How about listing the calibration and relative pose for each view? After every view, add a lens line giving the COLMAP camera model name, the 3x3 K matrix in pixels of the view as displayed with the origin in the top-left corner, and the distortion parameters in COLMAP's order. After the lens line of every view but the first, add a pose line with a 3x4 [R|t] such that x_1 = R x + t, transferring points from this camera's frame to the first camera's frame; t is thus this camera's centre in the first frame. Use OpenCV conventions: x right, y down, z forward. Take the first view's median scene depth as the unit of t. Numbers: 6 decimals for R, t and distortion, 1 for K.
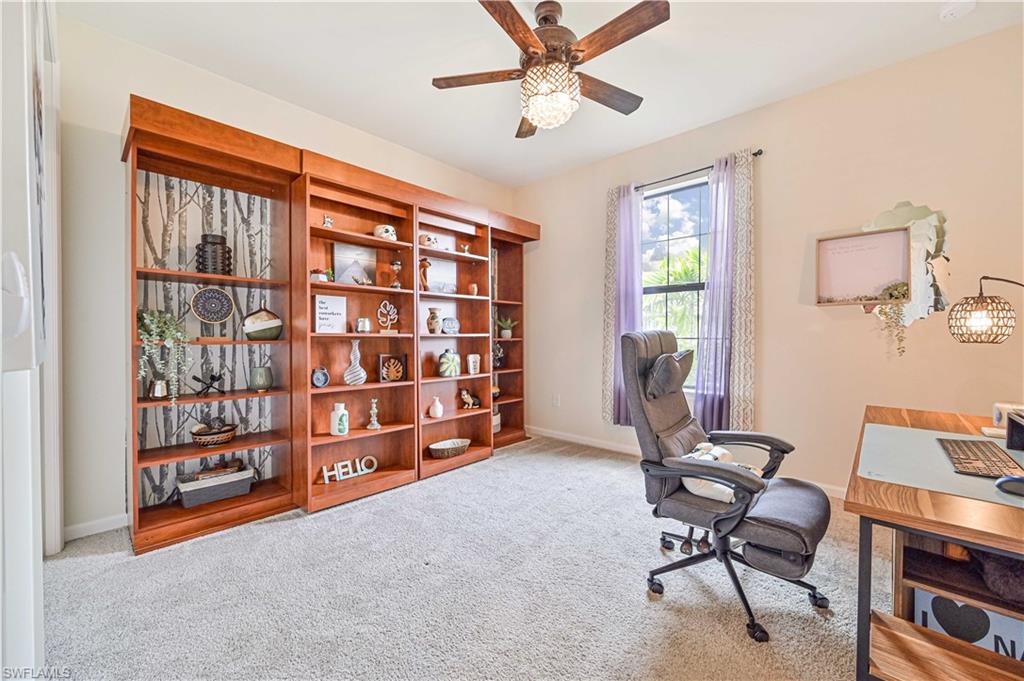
lens RADIAL K [[401.8, 0, 511.4], [0, 401.8, 342.3], [0, 0, 1]] dist [-0.003674, 0.000191]
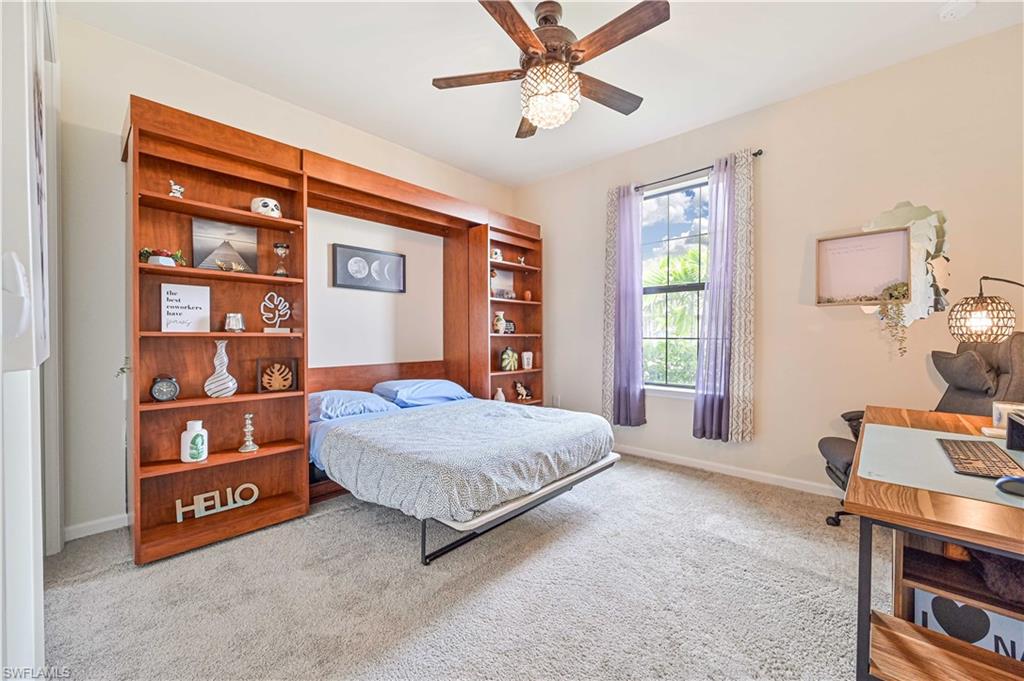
lens RADIAL K [[401.8, 0, 511.8], [0, 401.8, 341.9], [0, 0, 1]] dist [-0.003674, 0.000191]
pose [[1.000000, 0.000082, 0.000723, 0.176485], [-0.000081, 0.999999, -0.001274, -0.002000], [-0.000723, 0.001274, 0.999999, 0.190763]]
